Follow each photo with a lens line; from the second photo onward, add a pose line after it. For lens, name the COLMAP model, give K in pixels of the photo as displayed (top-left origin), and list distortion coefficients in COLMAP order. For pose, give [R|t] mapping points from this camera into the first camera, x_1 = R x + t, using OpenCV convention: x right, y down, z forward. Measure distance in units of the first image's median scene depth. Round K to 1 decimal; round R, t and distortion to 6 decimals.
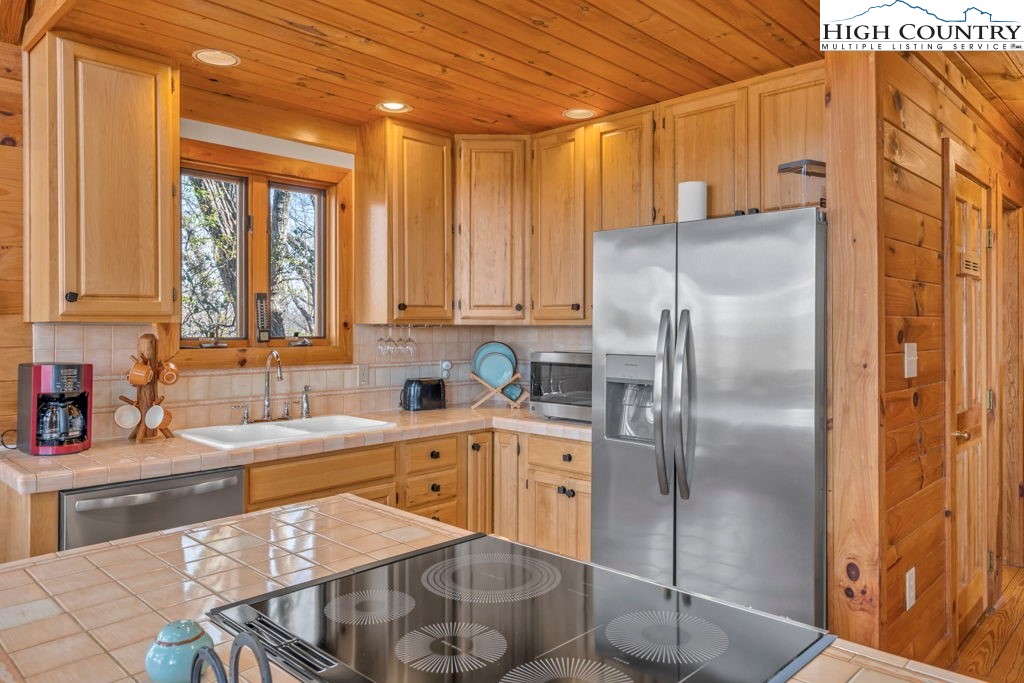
lens RADIAL K [[708.2, 0, 514.8], [0, 708.2, 328.1], [0, 0, 1]] dist [0.002706, 0.002152]
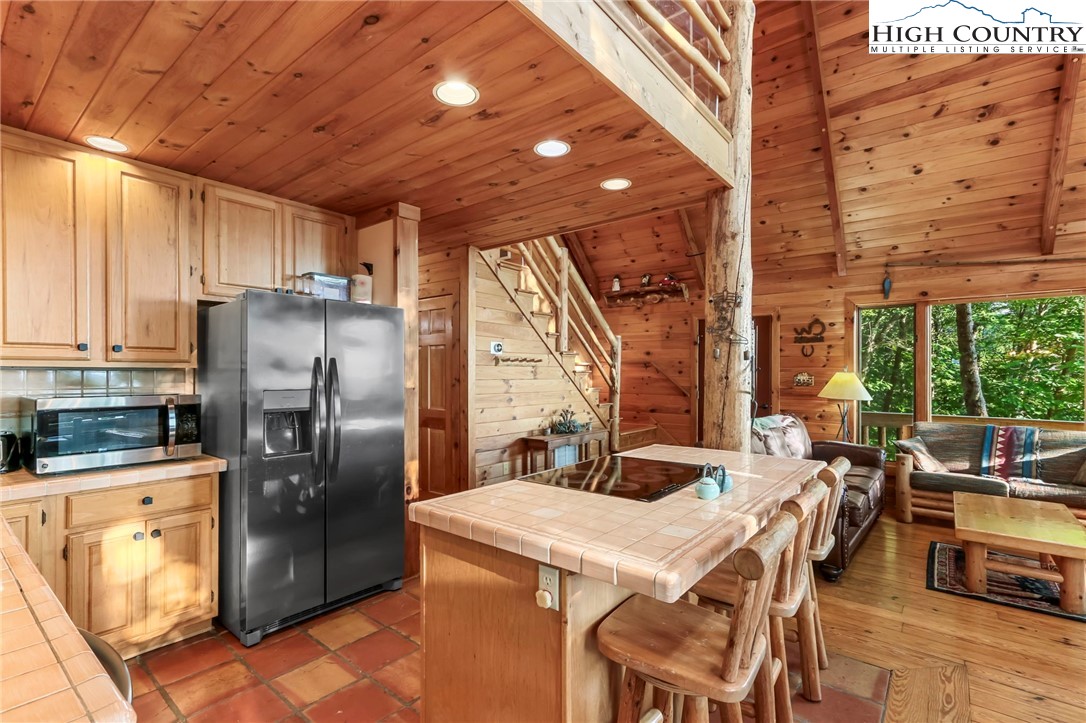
lens RADIAL K [[501.4, 0, 538.0], [0, 501.4, 372.1], [0, 0, 1]] dist [0.002804, 0.004028]
pose [[-0.082141, -0.000263, 0.996621, -0.726801], [0.000336, 1.000000, 0.000292, 0.003602], [-0.996621, 0.000359, -0.082141, 0.554909]]
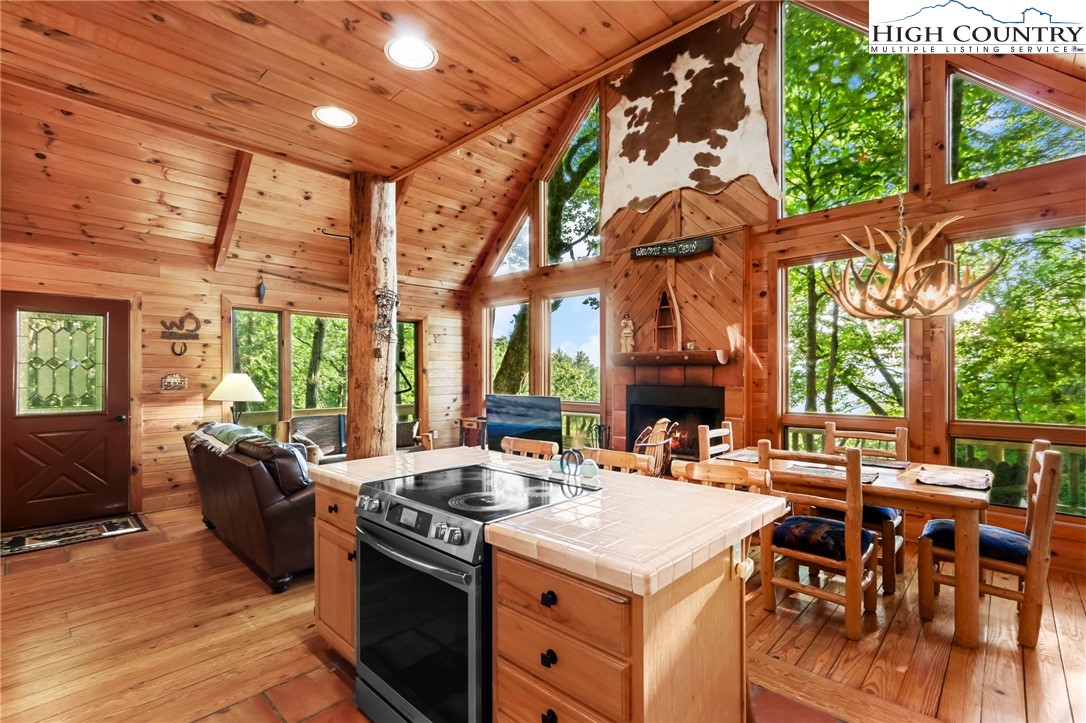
lens RADIAL K [[497.6, 0, 536.7], [0, 497.6, 373.0], [0, 0, 1]] dist [0.005273, 0.000371]
pose [[-0.999985, 0.002494, -0.004848, -0.072814], [0.002489, 0.999996, 0.000942, 0.003886], [0.004850, 0.000929, -0.999988, 1.021285]]
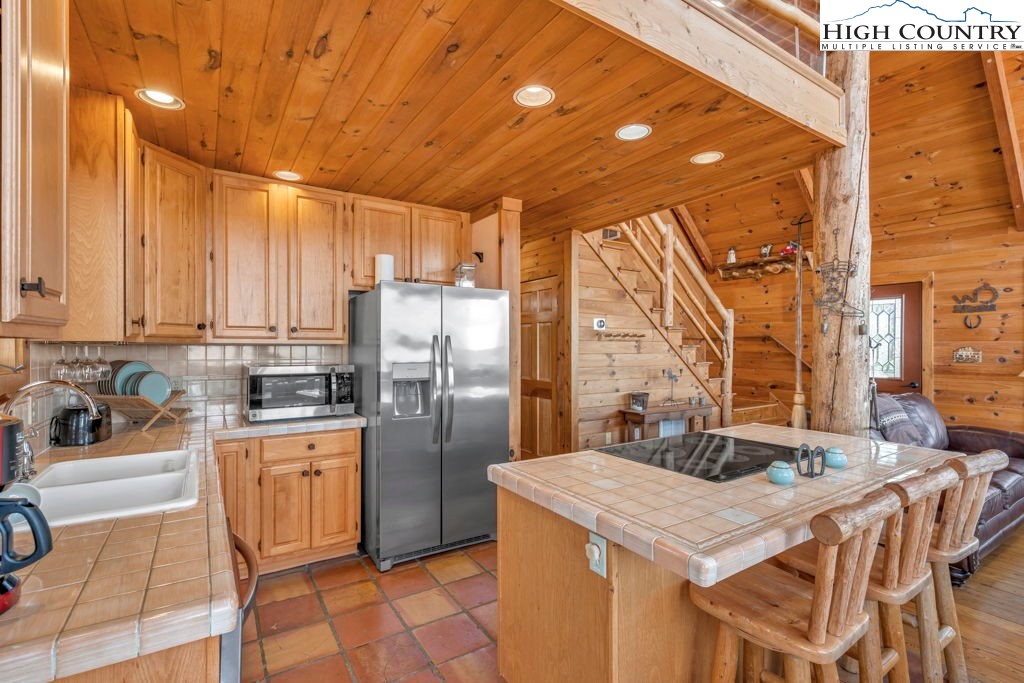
lens RADIAL K [[468.6, 0, 513.8], [0, 468.6, 344.7], [0, 0, 1]] dist [0.002847, 0.000223]
pose [[0.223369, 0.000403, 0.974734, -0.729850], [0.000461, 1.000000, -0.000519, -0.001766], [-0.974734, 0.000565, 0.223369, 0.487359]]
